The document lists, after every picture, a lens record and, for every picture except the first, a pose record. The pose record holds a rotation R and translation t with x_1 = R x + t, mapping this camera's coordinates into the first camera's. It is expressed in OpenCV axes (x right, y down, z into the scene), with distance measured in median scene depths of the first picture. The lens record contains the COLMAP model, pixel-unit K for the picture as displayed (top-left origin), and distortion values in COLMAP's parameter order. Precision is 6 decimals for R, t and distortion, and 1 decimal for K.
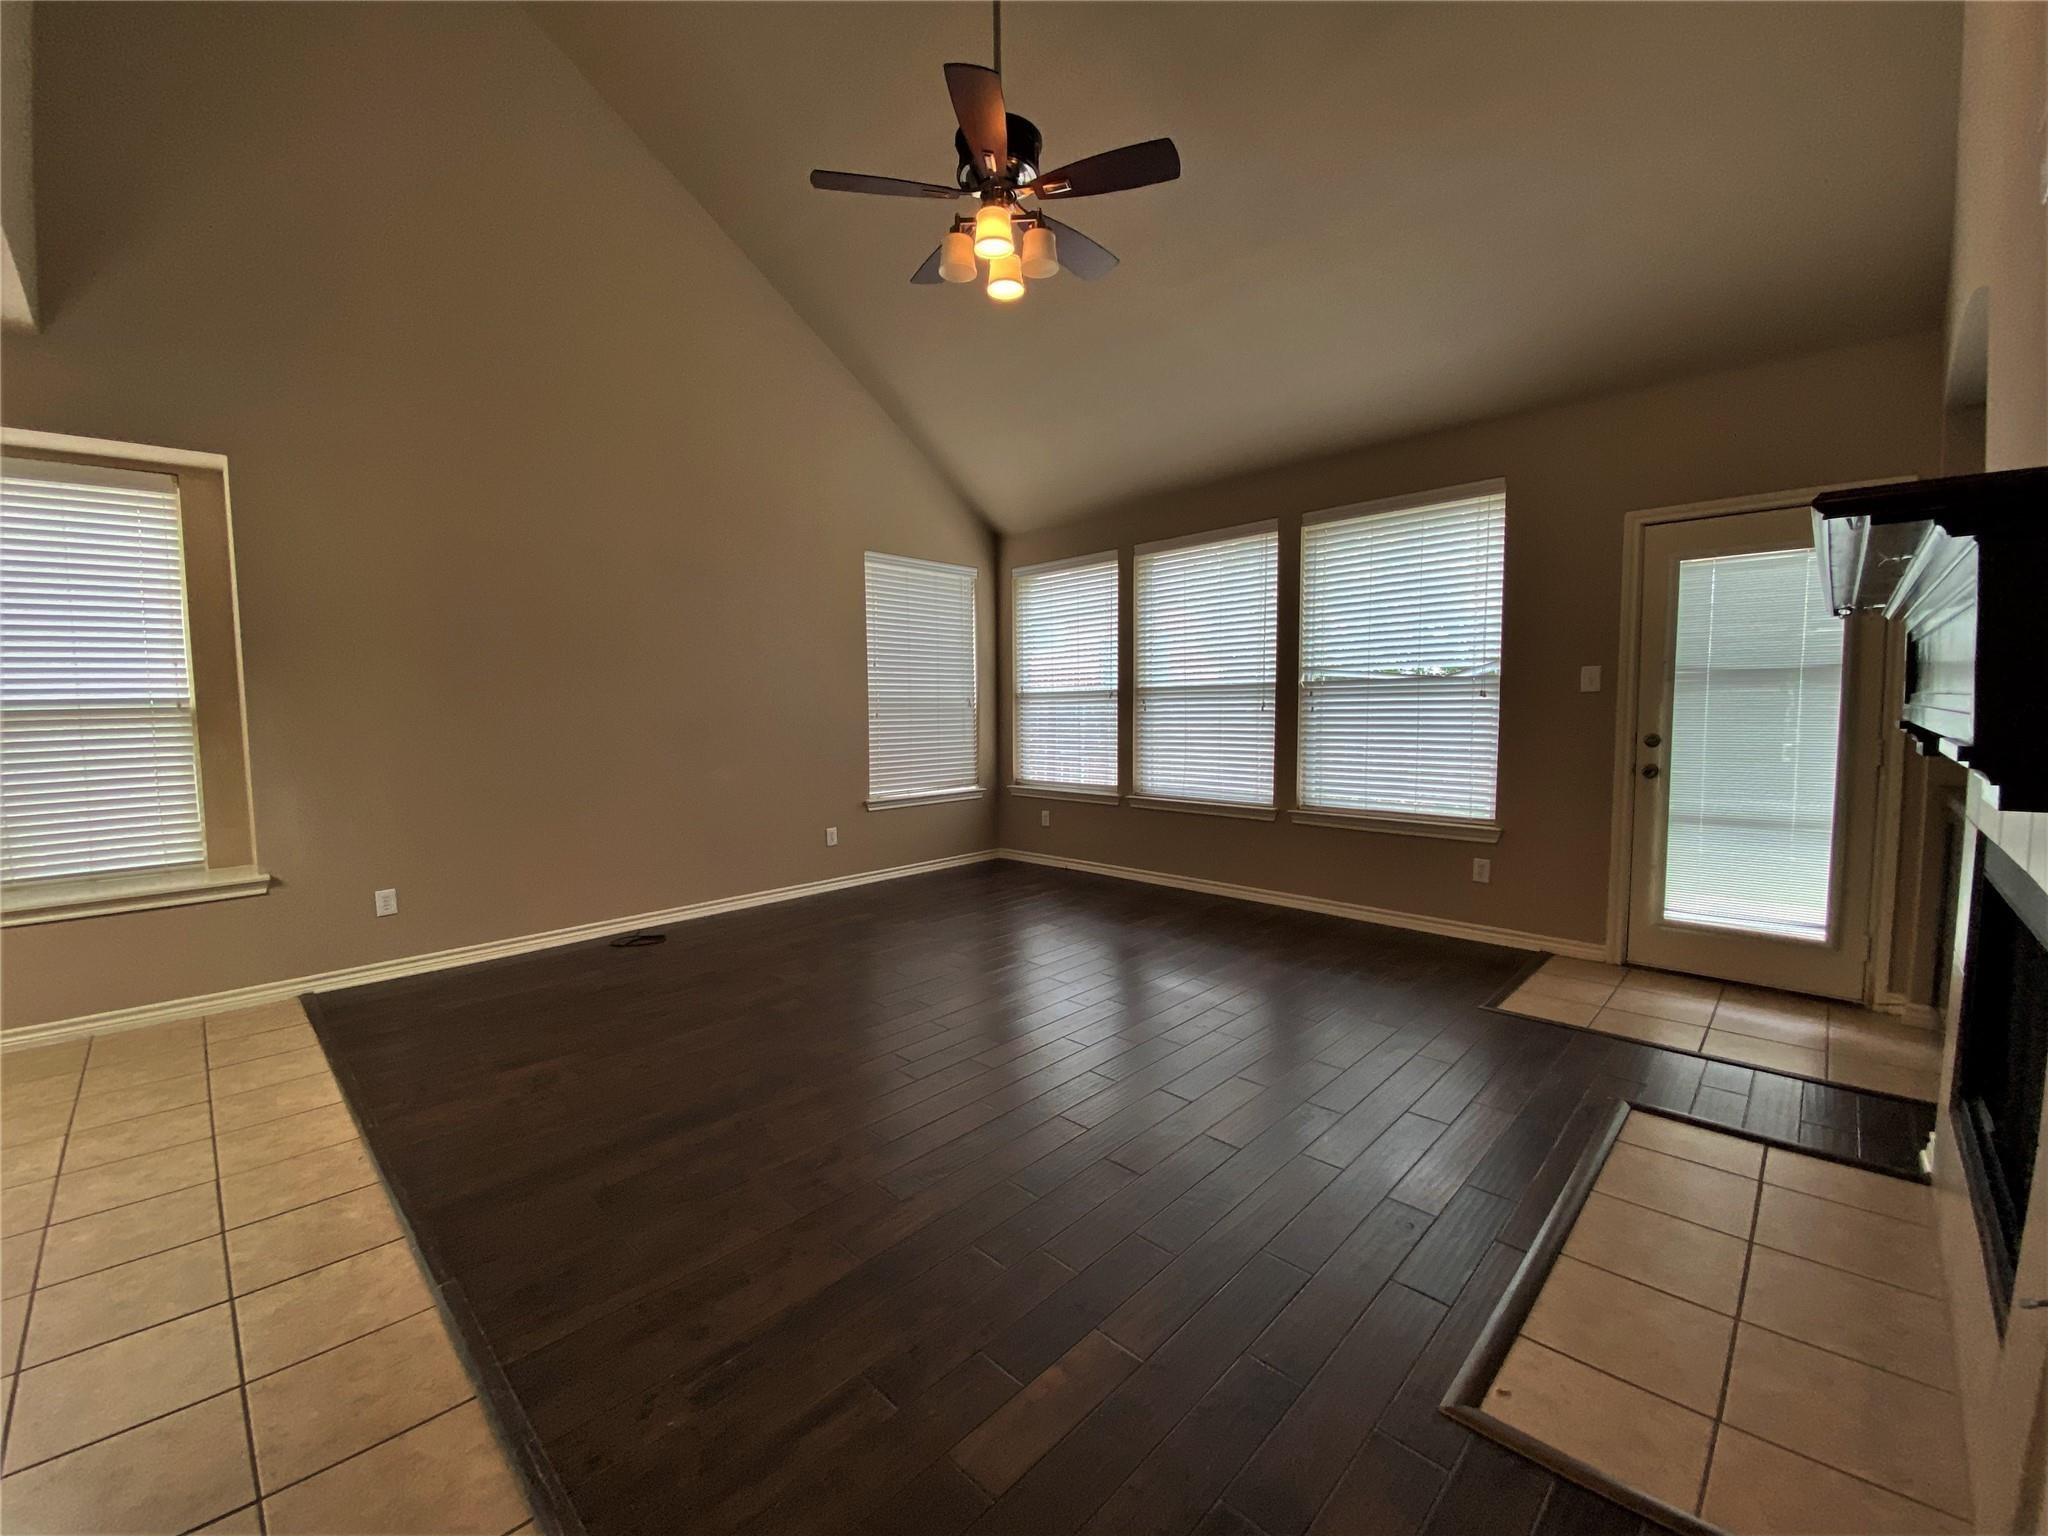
lens RADIAL K [[825.6, 0, 1023.4], [0, 825.6, 753.4], [0, 0, 1]] dist [0.006095, -0.010083]
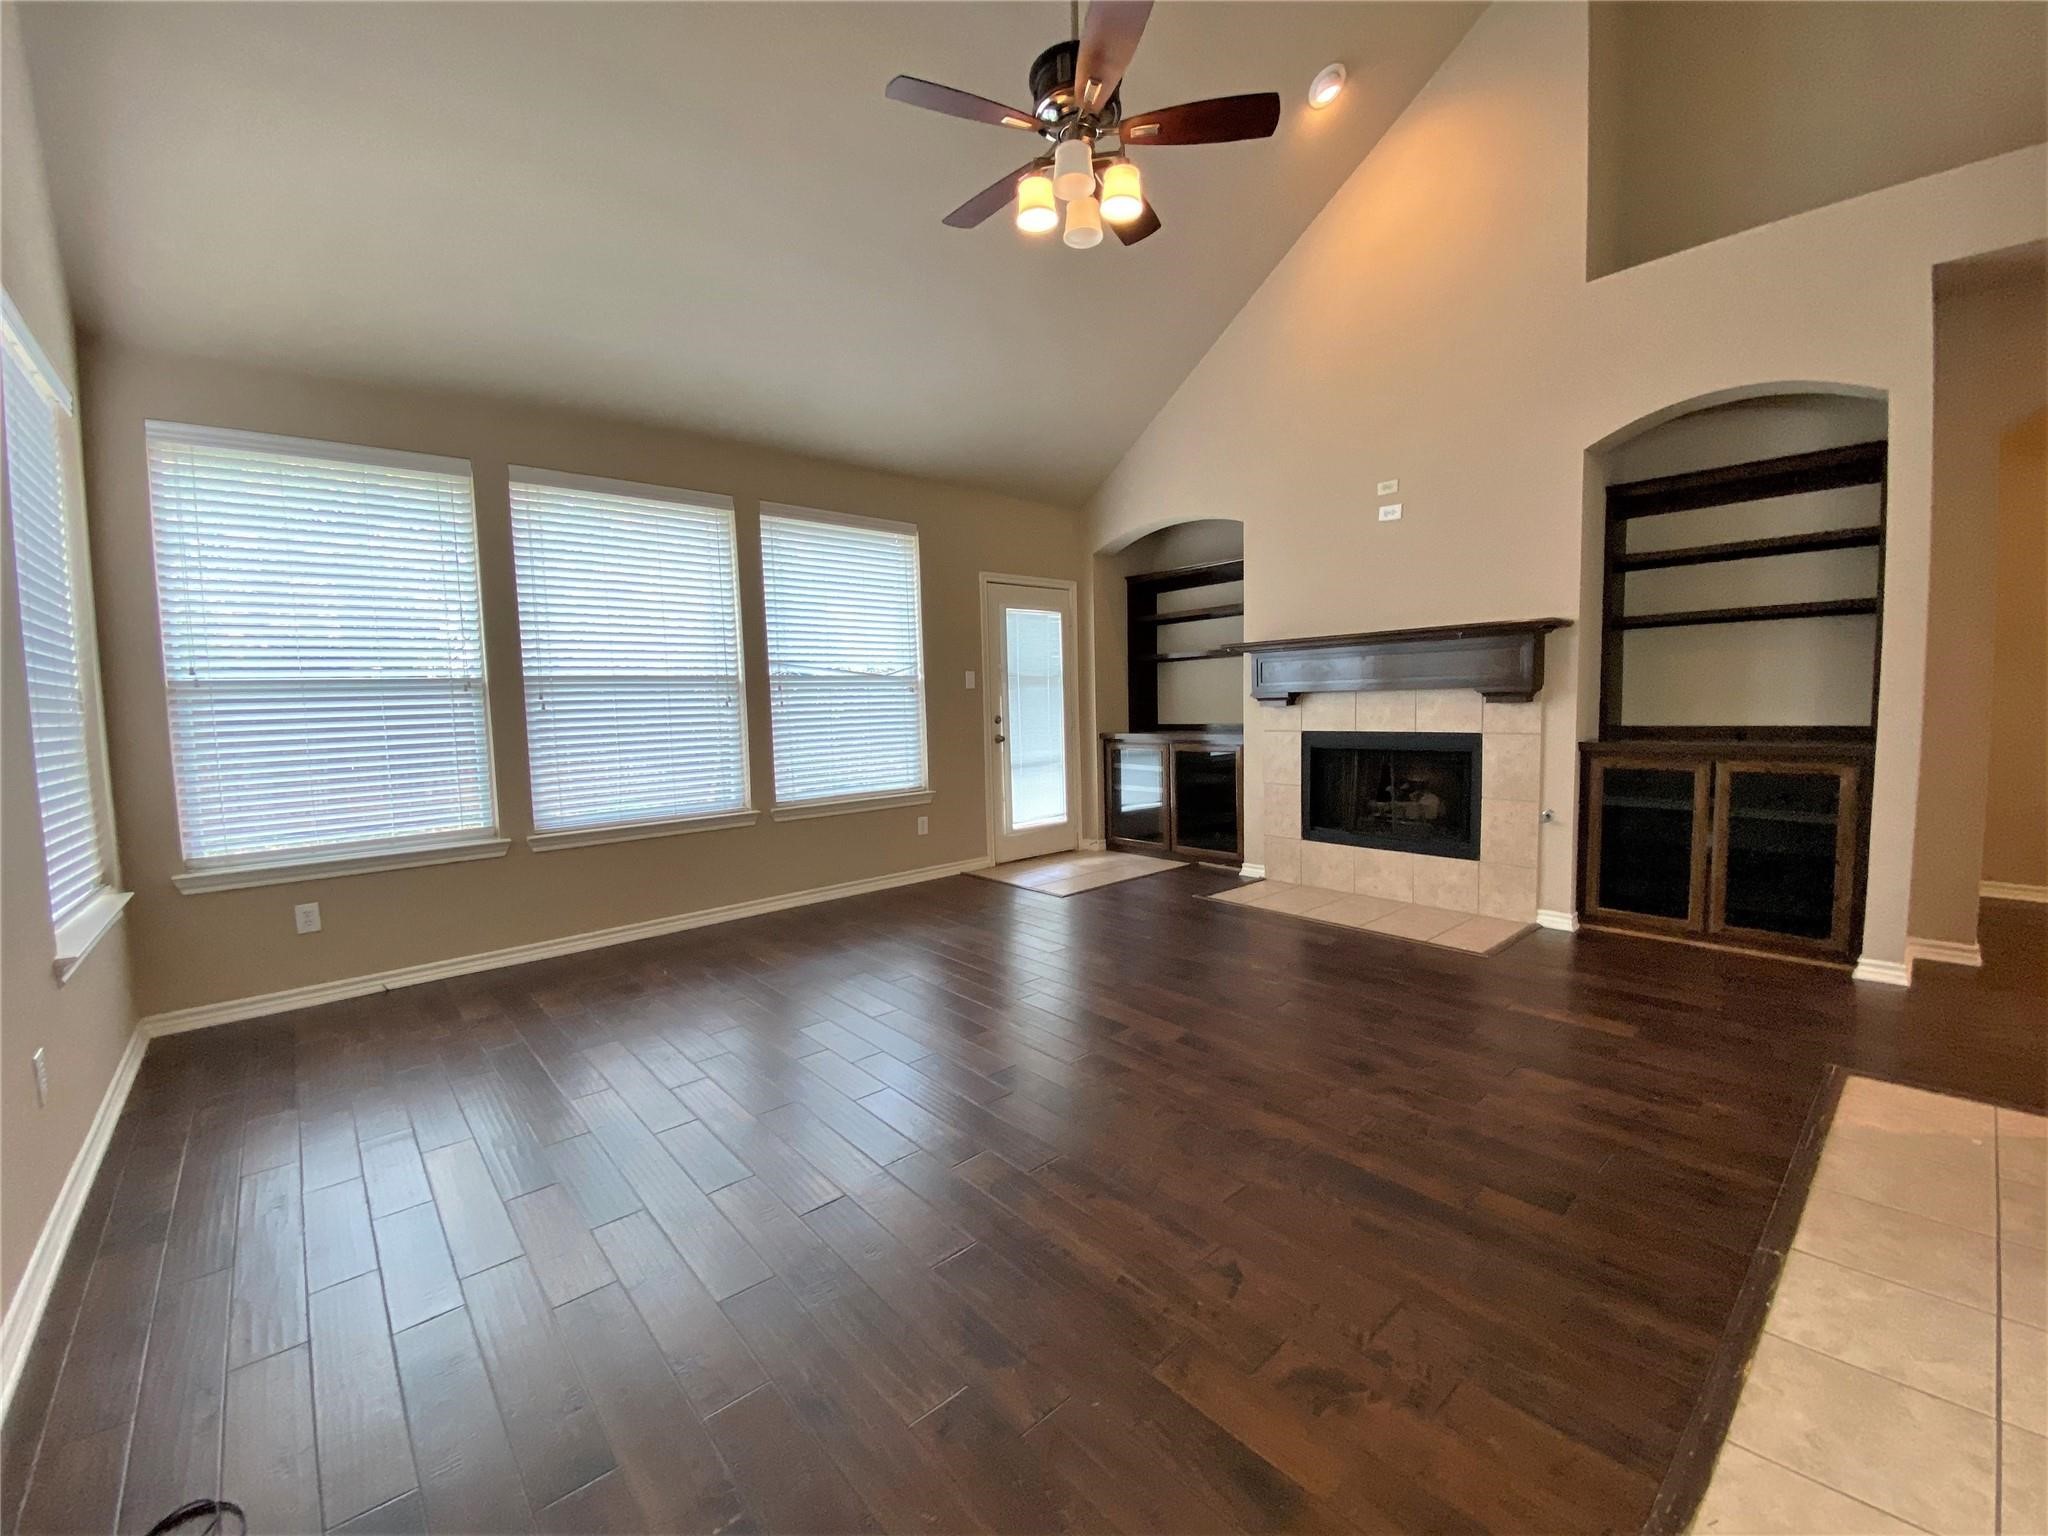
lens RADIAL K [[825.6, 0, 1015.7], [0, 825.6, 775.4], [0, 0, 1]] dist [0.006095, -0.010083]
pose [[0.074759, -0.084518, 0.993613, -0.690110], [0.082068, 0.993543, 0.078338, -0.026346], [-0.993819, 0.075687, 0.081213, 0.721919]]
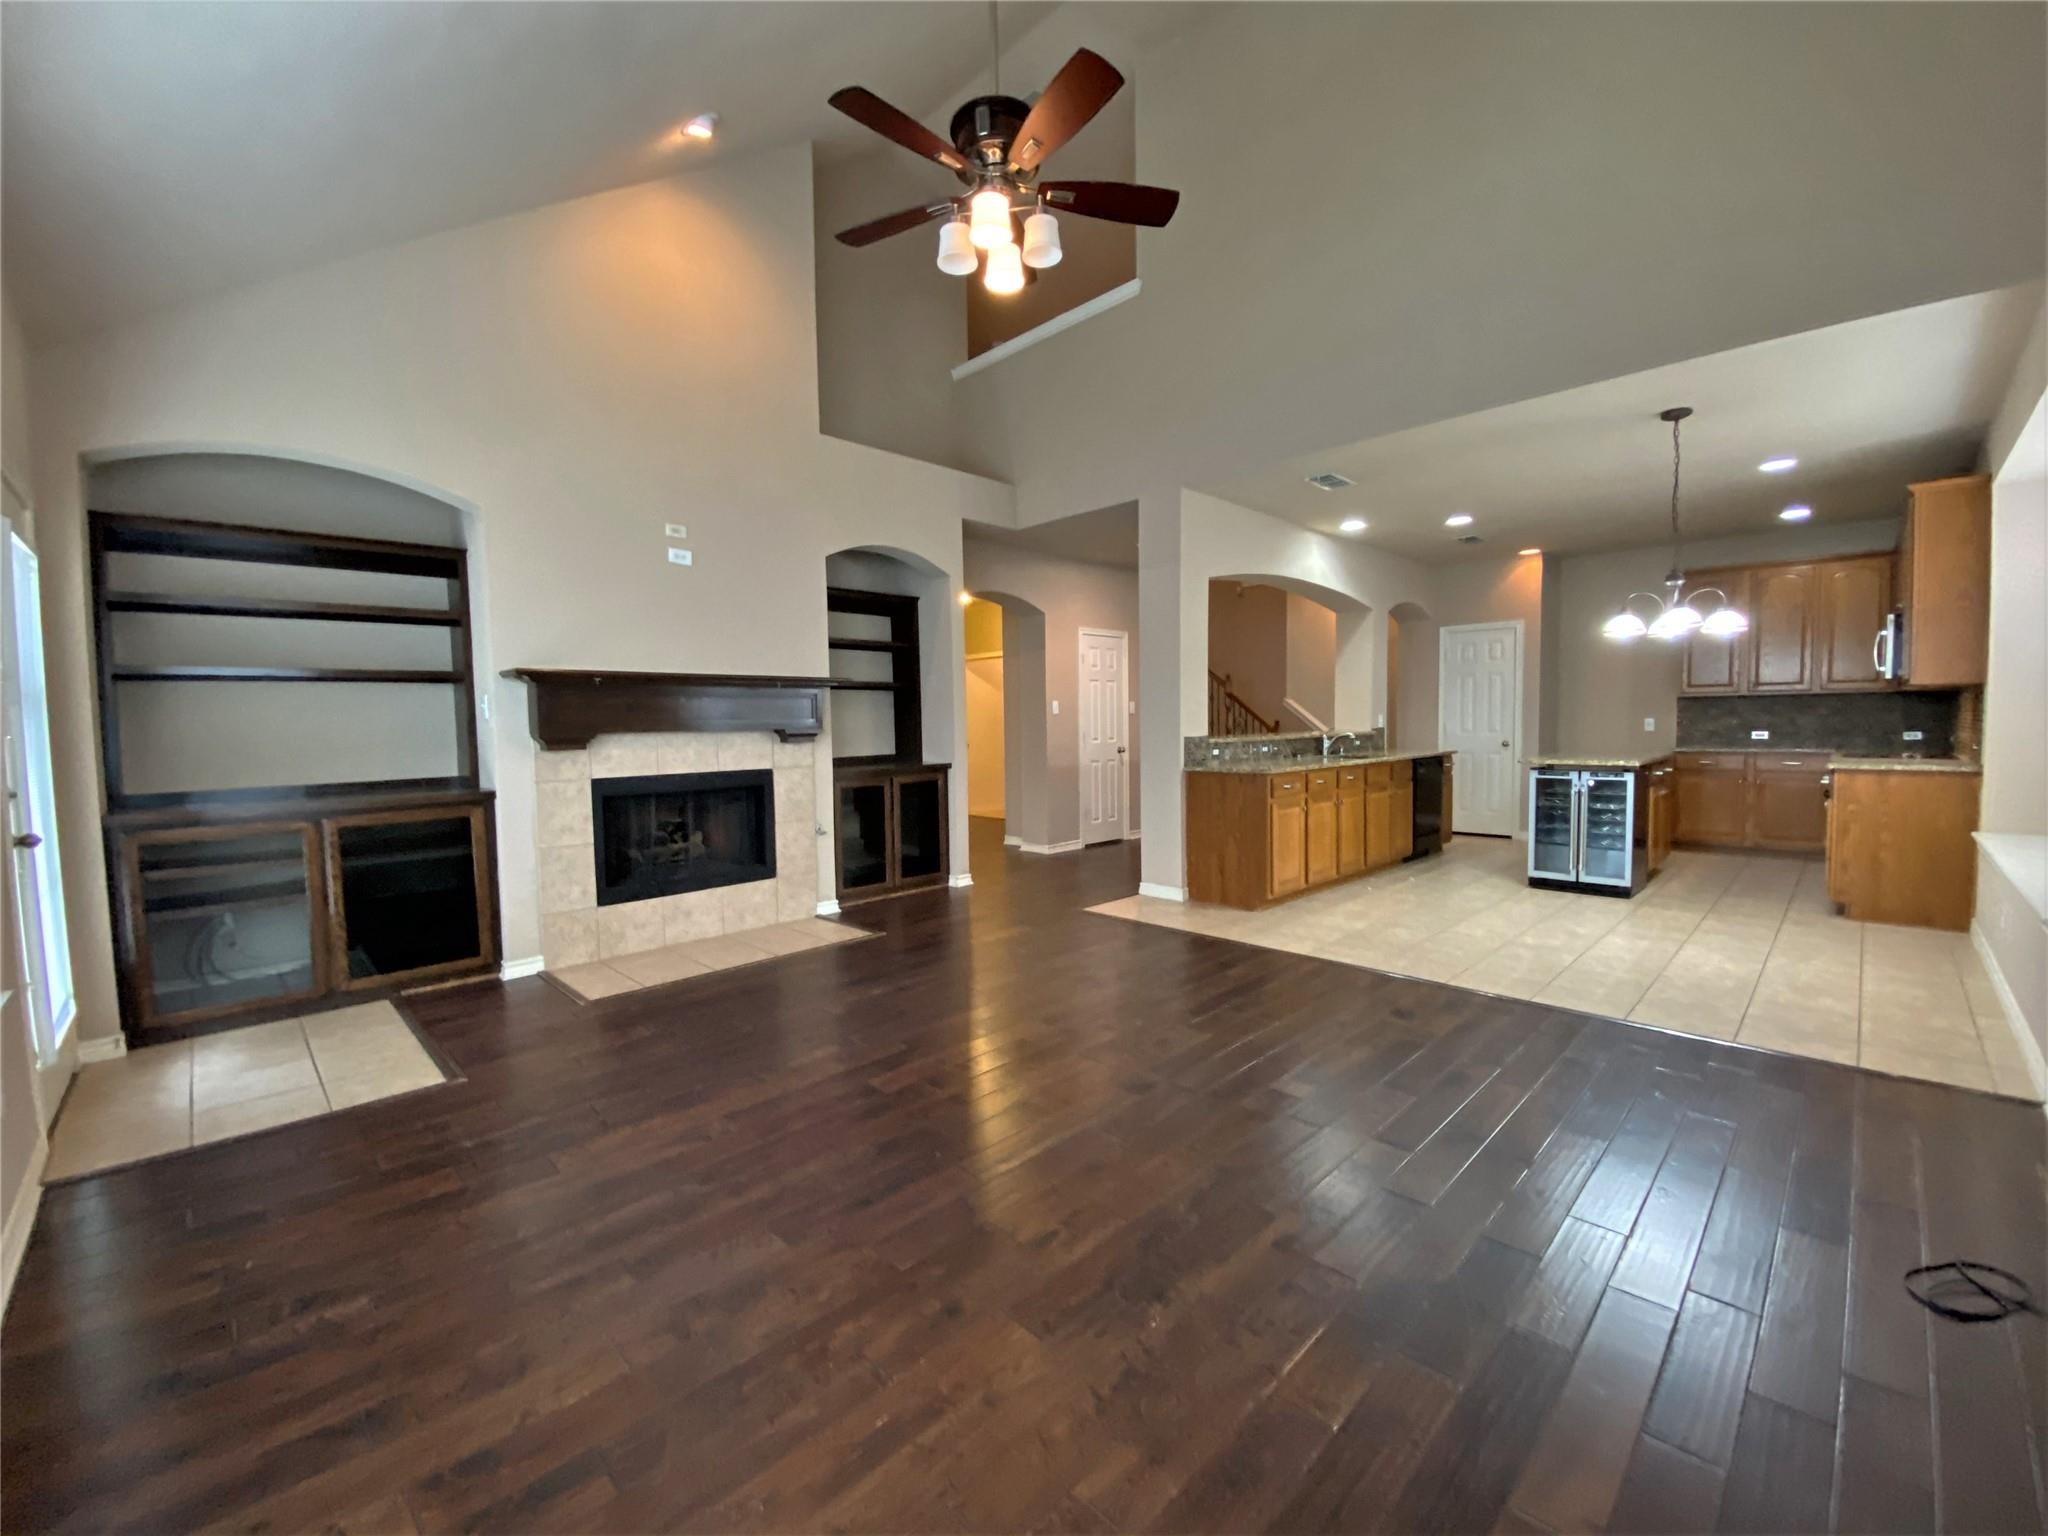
lens RADIAL K [[825.6, 0, 1026.2], [0, 825.6, 774.3], [0, 0, 1]] dist [0.006095, -0.010083]
pose [[-0.999448, 0.029917, 0.014463, -0.049231], [0.031424, 0.992441, 0.118632, -0.070207], [-0.010805, 0.119021, -0.992833, 1.377360]]
